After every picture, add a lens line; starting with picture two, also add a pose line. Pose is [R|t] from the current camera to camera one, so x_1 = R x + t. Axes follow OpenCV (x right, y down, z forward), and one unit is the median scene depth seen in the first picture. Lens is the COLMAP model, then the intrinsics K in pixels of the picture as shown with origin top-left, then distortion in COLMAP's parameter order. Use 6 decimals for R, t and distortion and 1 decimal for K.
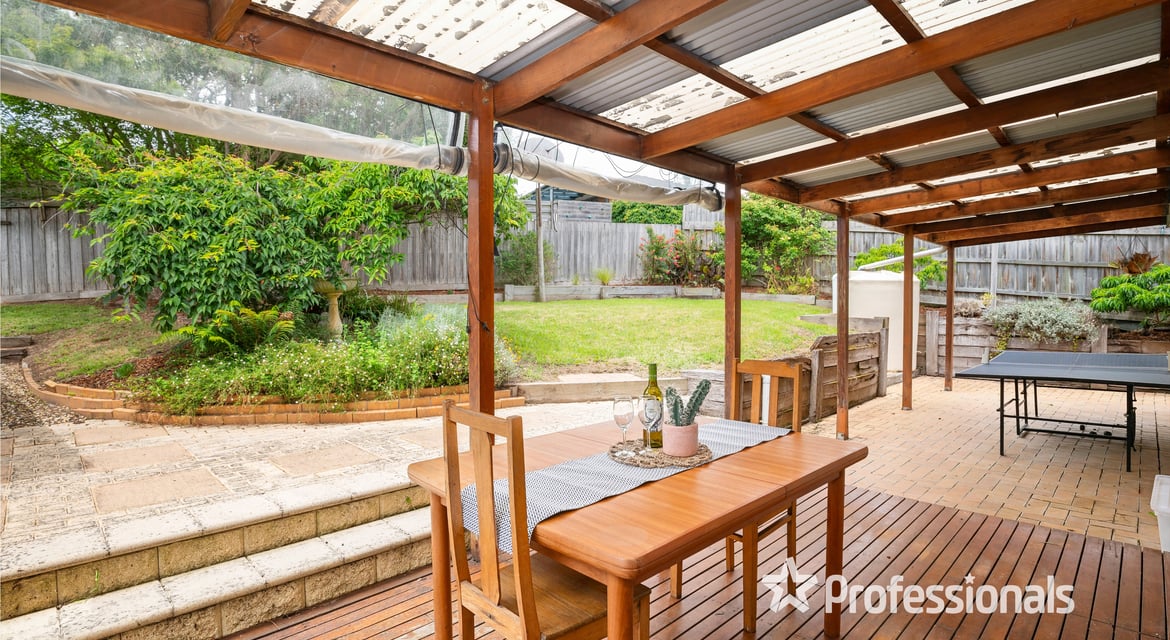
lens RADIAL K [[568.7, 0, 587.6], [0, 568.7, 324.5], [0, 0, 1]] dist [-0.024986, -0.005179]
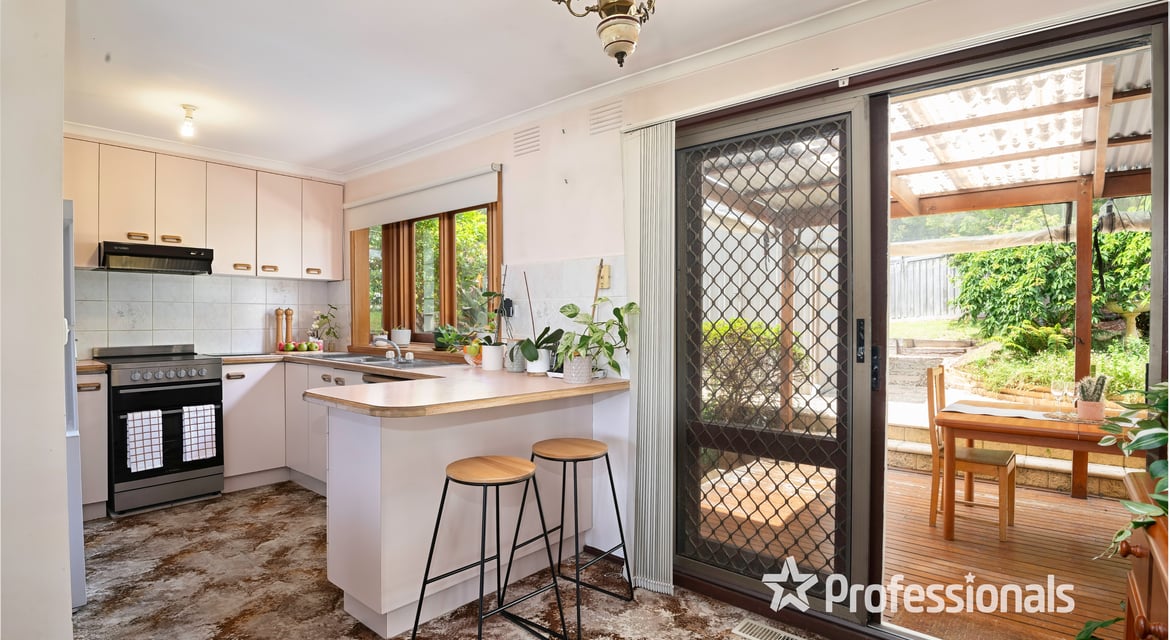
lens RADIAL K [[568.7, 0, 591.3], [0, 568.7, 326.3], [0, 0, 1]] dist [-0.024986, -0.005179]
pose [[0.076997, 0.018035, -0.996868, 0.730262], [-0.036548, 0.999215, 0.015255, -0.005944], [0.996361, 0.035259, 0.077596, -0.250549]]
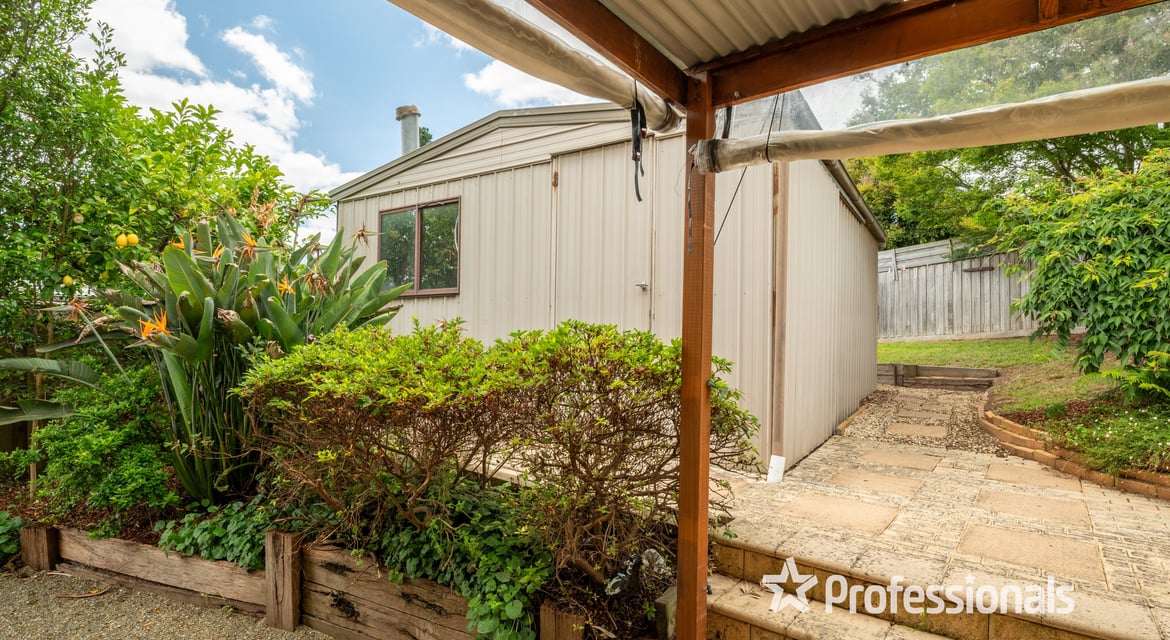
lens RADIAL K [[568.7, 0, 589.6], [0, 568.7, 327.4], [0, 0, 1]] dist [-0.024986, -0.005179]
pose [[0.106455, -0.009374, -0.994273, 0.027005], [-0.050718, 0.998603, -0.014845, -0.006268], [0.993023, 0.052008, 0.105831, 0.119450]]
